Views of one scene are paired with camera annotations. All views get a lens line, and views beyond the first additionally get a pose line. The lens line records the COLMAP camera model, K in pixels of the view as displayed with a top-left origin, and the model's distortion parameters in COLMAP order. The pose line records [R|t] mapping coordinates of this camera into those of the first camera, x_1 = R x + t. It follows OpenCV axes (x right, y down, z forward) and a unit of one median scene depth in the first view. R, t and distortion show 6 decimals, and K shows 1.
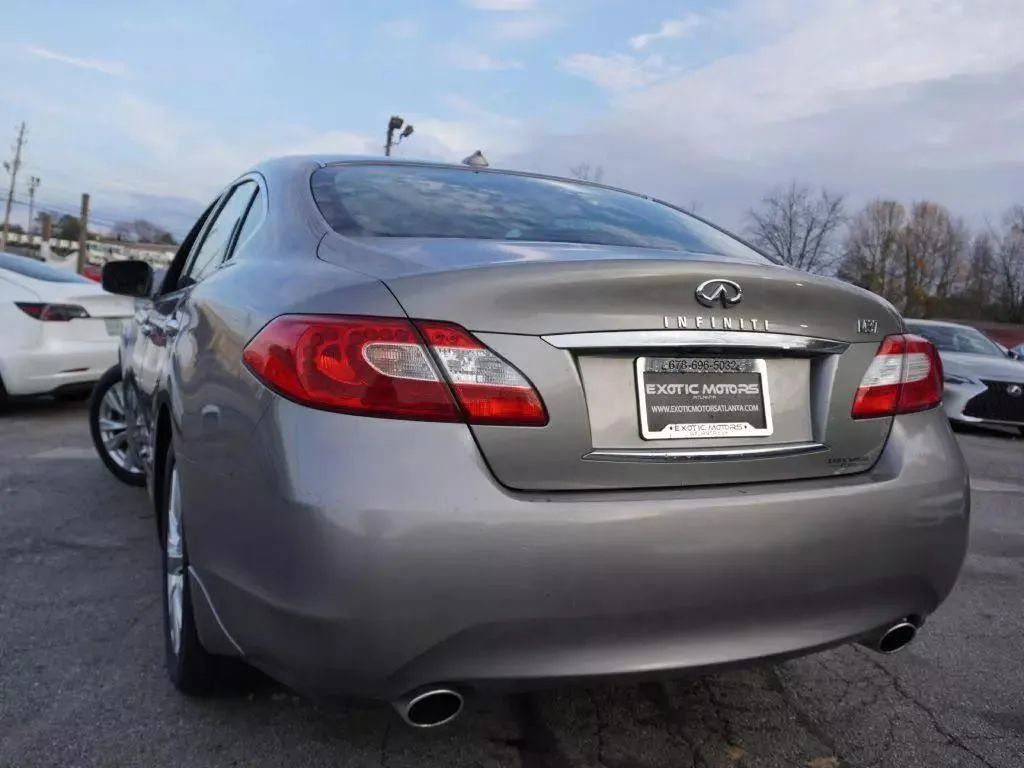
lens RADIAL K [[935.9, 0, 512.0], [0, 935.9, 384.0], [0, 0, 1]] dist [-0.017859, 0.012100]
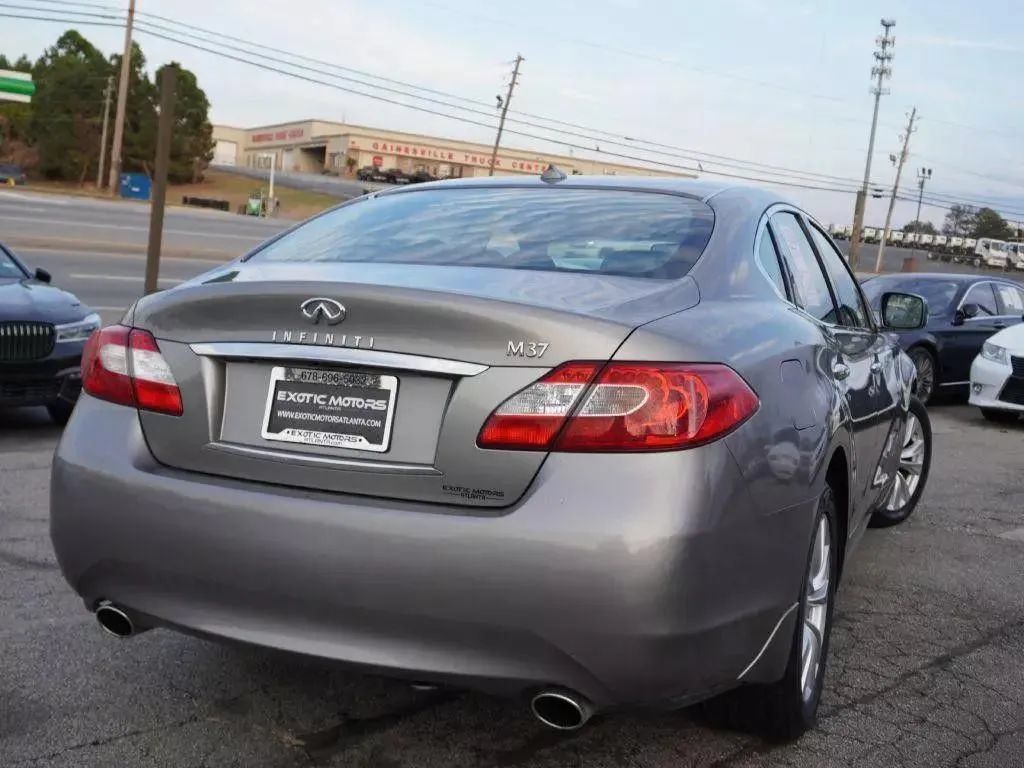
lens RADIAL K [[1135.8, 0, 520.9], [0, 1135.8, 379.7], [0, 0, 1]] dist [-0.002836, 0.032422]
pose [[0.677130, 0.055920, -0.733735, 1.299000], [-0.076256, 0.997072, 0.005617, -0.041825], [0.731901, 0.052149, 0.679412, 0.274988]]
